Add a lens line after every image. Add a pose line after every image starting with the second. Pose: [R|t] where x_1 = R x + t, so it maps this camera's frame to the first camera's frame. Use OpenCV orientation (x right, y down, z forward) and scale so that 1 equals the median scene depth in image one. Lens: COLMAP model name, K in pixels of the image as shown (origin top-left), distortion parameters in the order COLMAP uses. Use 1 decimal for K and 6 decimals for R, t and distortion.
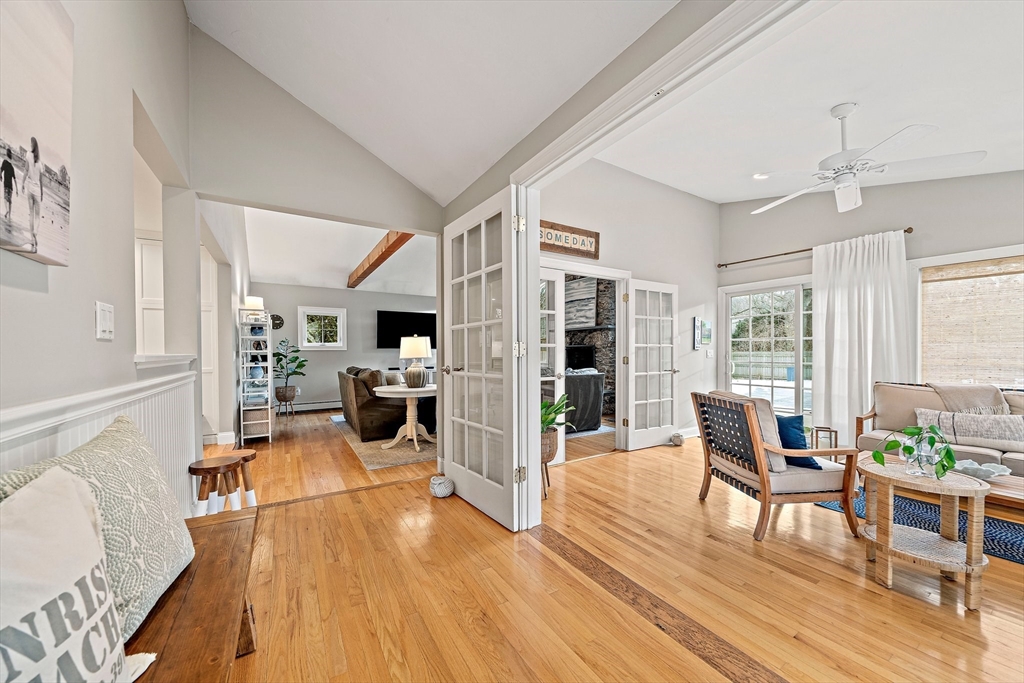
lens RADIAL K [[371.8, 0, 513.9], [0, 371.8, 354.2], [0, 0, 1]] dist [-0.001887, -0.000358]
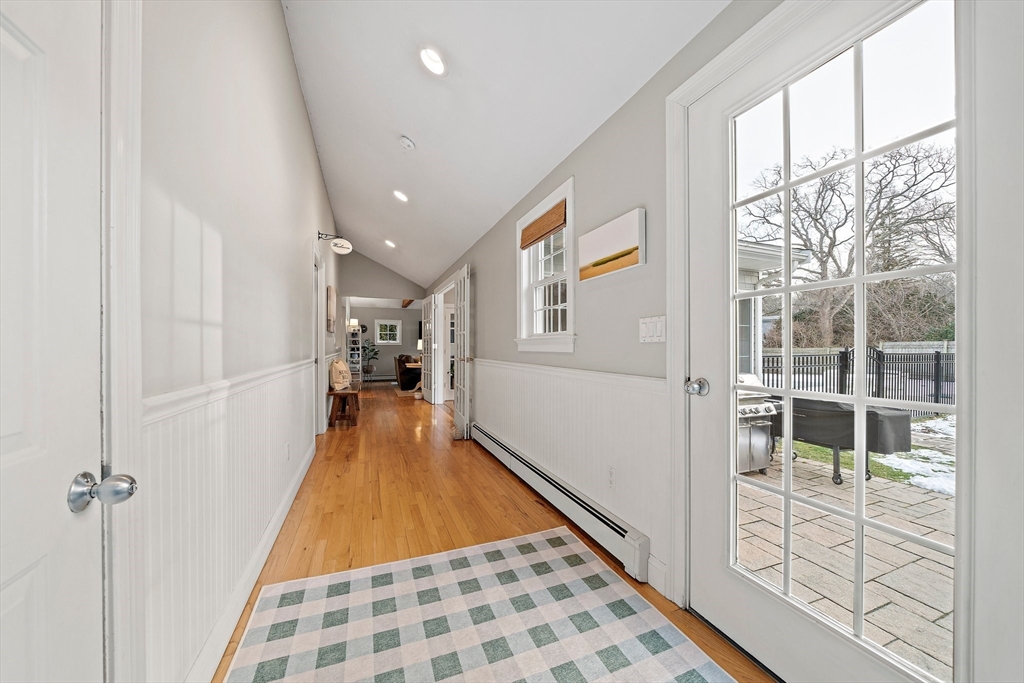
lens RADIAL K [[371.8, 0, 513.9], [0, 371.8, 354.2], [0, 0, 1]] dist [-0.001887, -0.000358]
pose [[0.983943, 0.016341, -0.177732, 0.359032], [-0.014461, 0.999825, 0.011869, 0.001940], [0.177895, -0.009108, 0.984007, -0.577309]]
